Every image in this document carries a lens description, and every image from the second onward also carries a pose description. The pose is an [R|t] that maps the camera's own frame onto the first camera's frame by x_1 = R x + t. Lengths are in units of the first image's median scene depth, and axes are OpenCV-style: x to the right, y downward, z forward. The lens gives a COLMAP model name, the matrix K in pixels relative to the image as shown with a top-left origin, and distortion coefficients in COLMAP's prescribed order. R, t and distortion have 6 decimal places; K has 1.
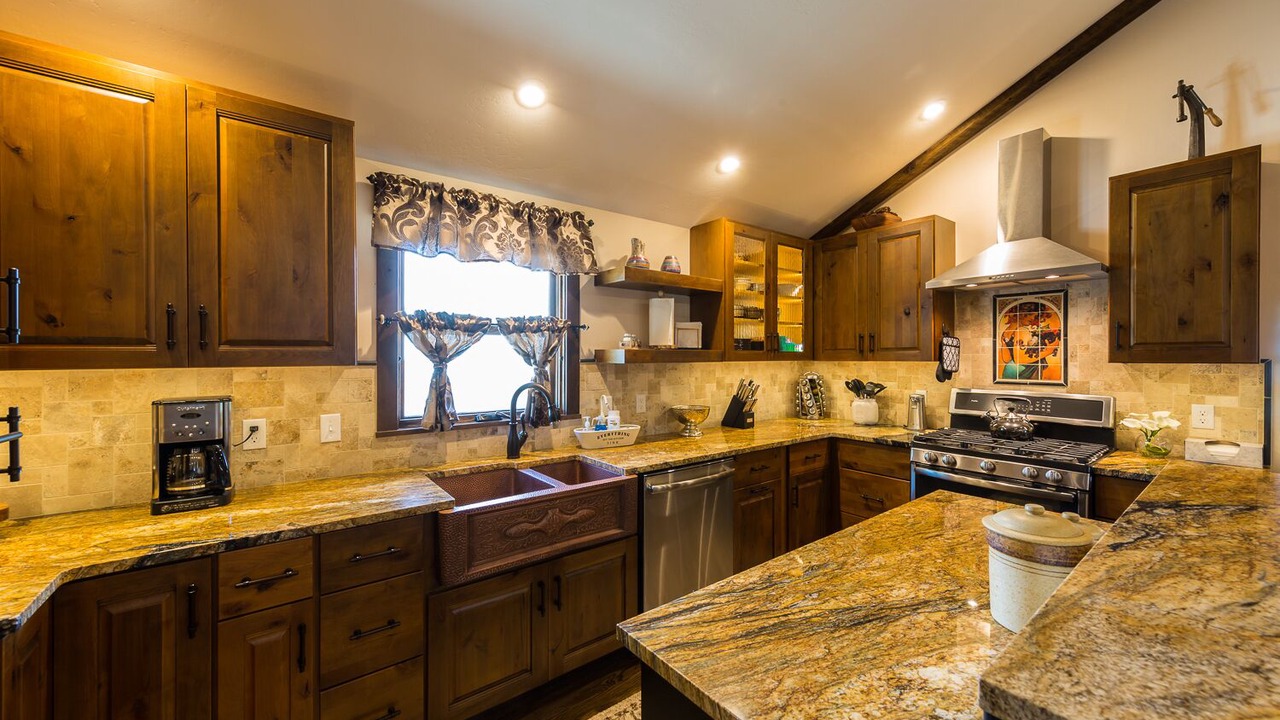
lens RADIAL K [[469.7, 0, 640.0], [0, 469.7, 360.0], [0, 0, 1]] dist [-0.000323, -0.000104]
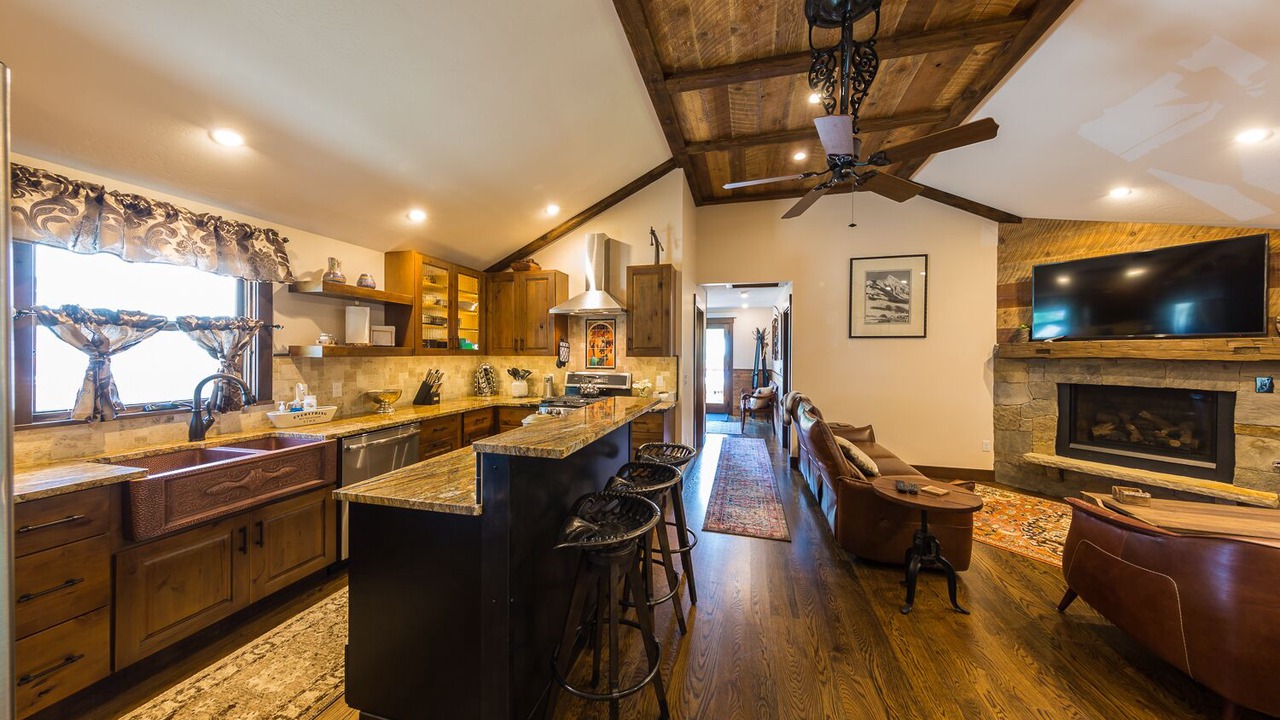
lens RADIAL K [[402.6, 0, 642.6], [0, 402.6, 356.8], [0, 0, 1]] dist [0.005177, -0.000252]
pose [[0.786000, 0.000793, 0.618226, -0.027329], [-0.002520, 0.999995, 0.001921, 0.002199], [-0.618221, -0.003068, 0.785998, -0.392292]]
